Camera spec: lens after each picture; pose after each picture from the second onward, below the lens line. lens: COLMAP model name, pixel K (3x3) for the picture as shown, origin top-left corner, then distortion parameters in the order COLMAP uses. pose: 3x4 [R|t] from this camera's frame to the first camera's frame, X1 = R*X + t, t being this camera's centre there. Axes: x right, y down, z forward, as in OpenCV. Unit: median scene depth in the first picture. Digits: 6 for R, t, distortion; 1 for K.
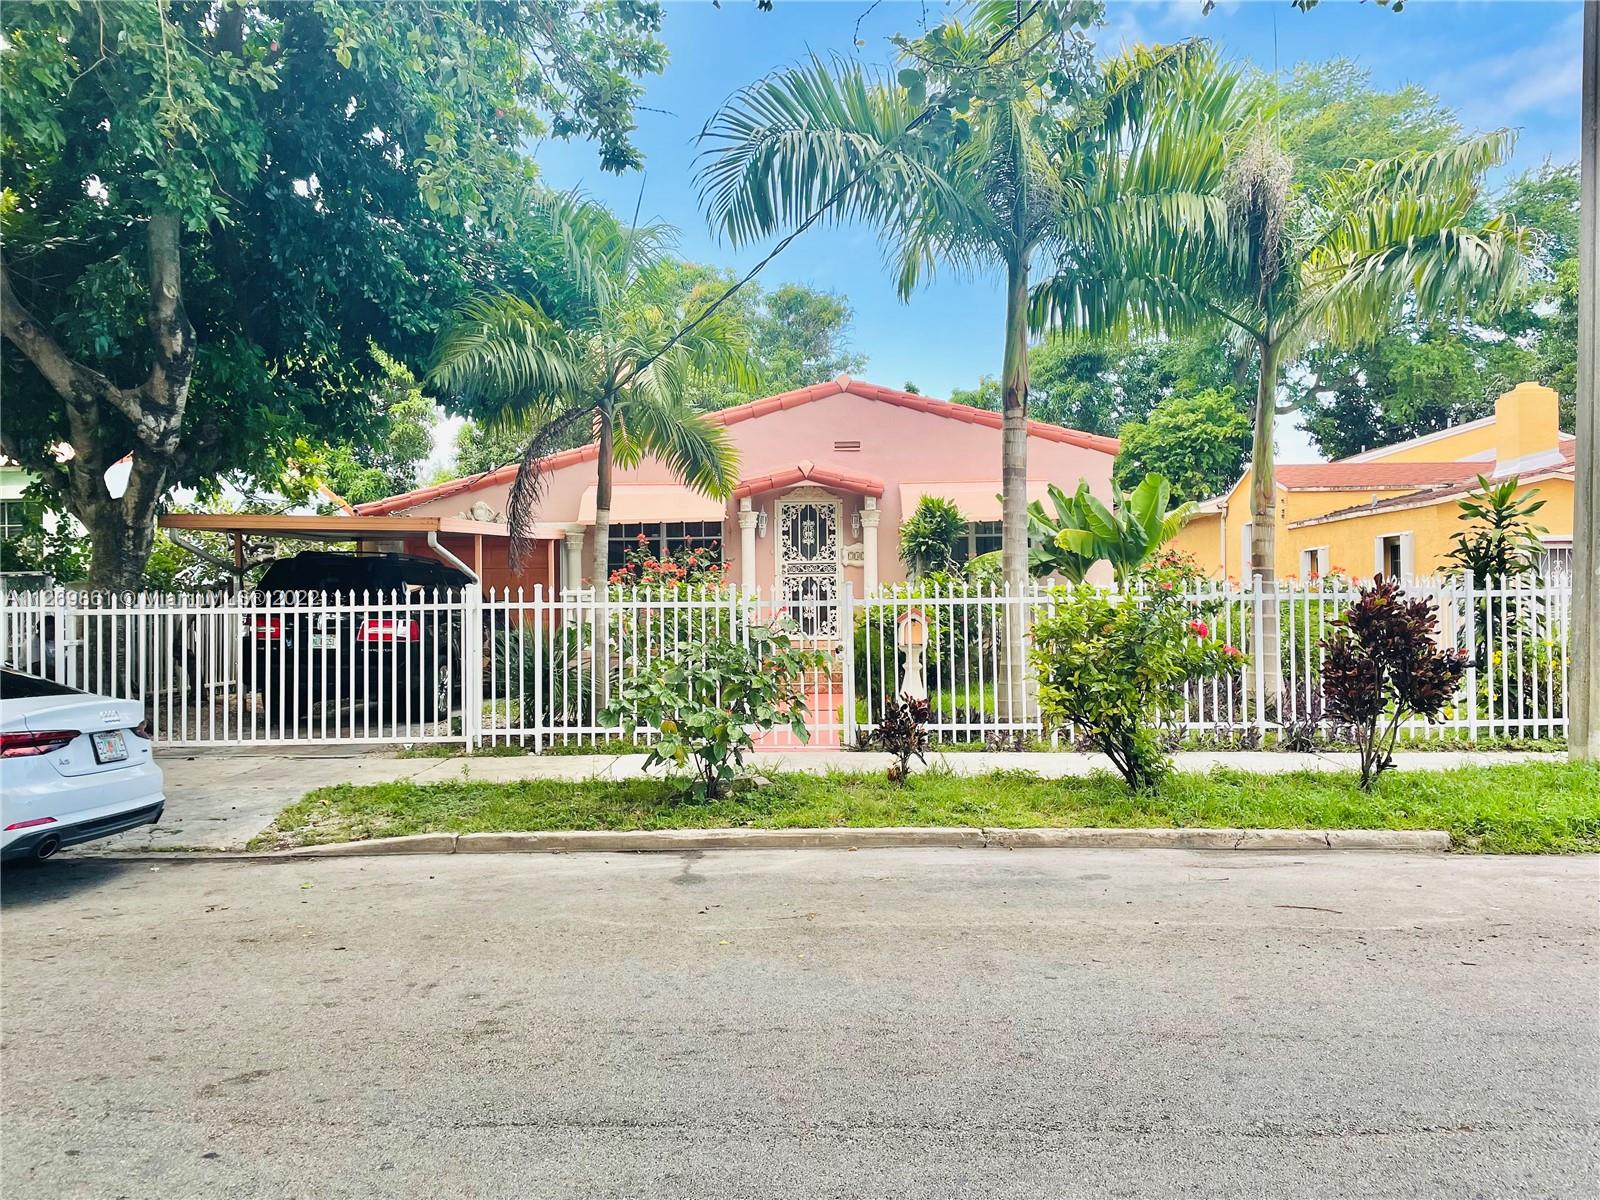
lens RADIAL K [[1196.3, 0, 802.9], [0, 1196.3, 597.0], [0, 0, 1]] dist [0.063264, -0.007244]
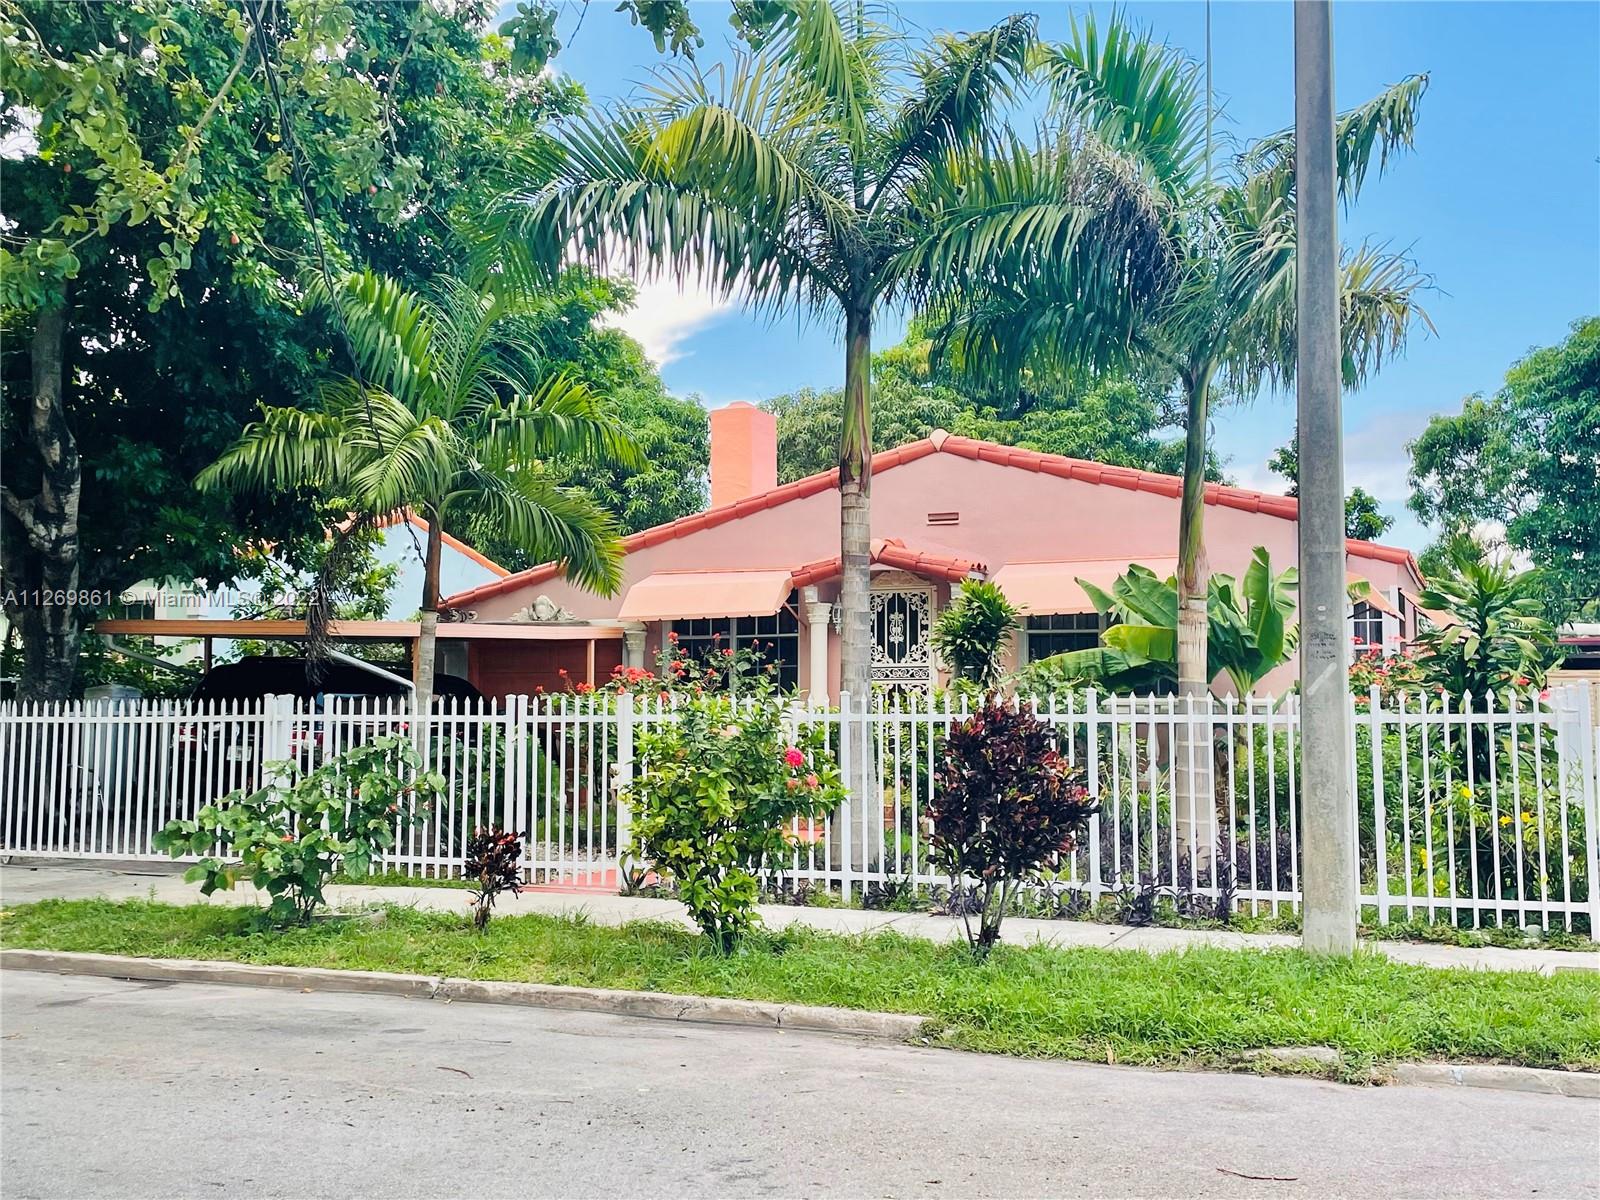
lens RADIAL K [[1594.5, 0, 799.7], [0, 1594.5, 596.6], [0, 0, 1]] dist [0.093338, 0.000000]
pose [[0.928760, -0.015334, -0.370365, 0.361065], [-0.009898, 0.997762, -0.066130, -0.004457], [0.370550, 0.065085, 0.926529, -0.006185]]
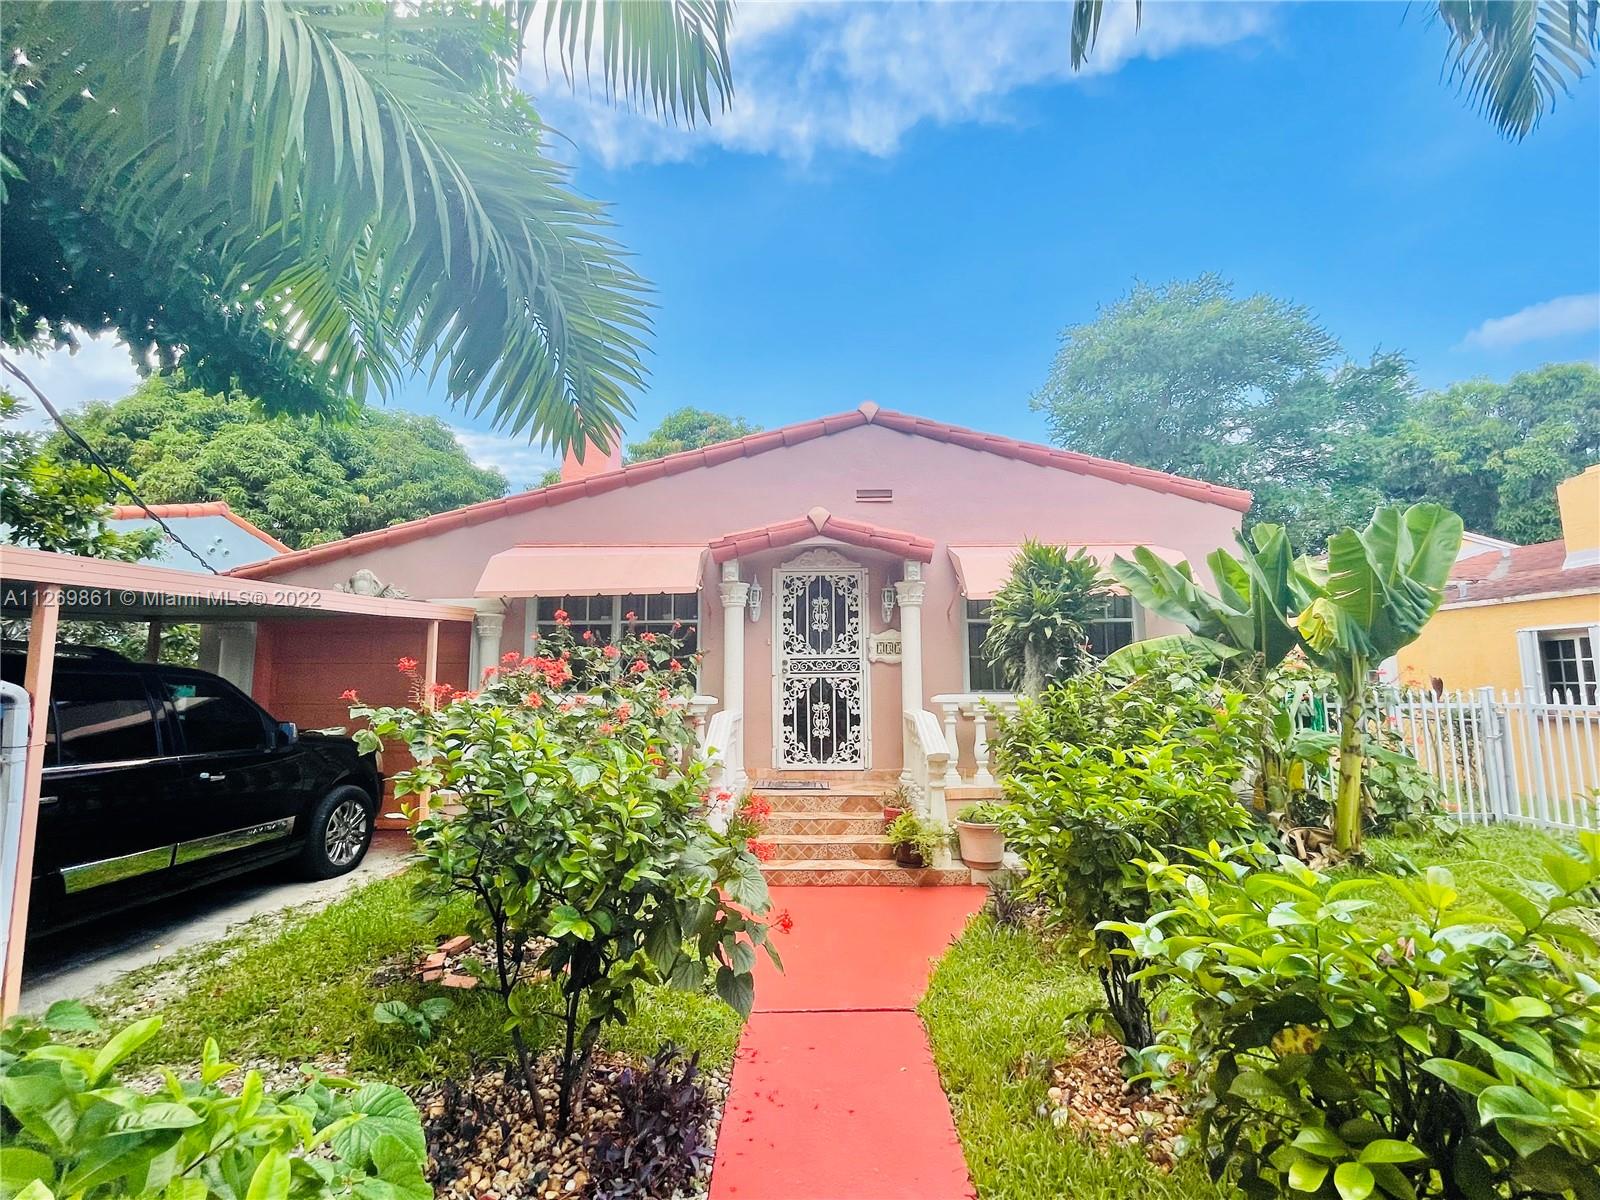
lens RADIAL K [[715.9, 0, 795.1], [0, 715.9, 596.7], [0, 0, 1]] dist [0.010262, 0.000285]
pose [[0.999977, 0.006741, 0.000376, -0.011207], [-0.006656, 0.993607, -0.112694, -0.017871], [-0.001133, 0.112689, 0.993630, 0.619026]]
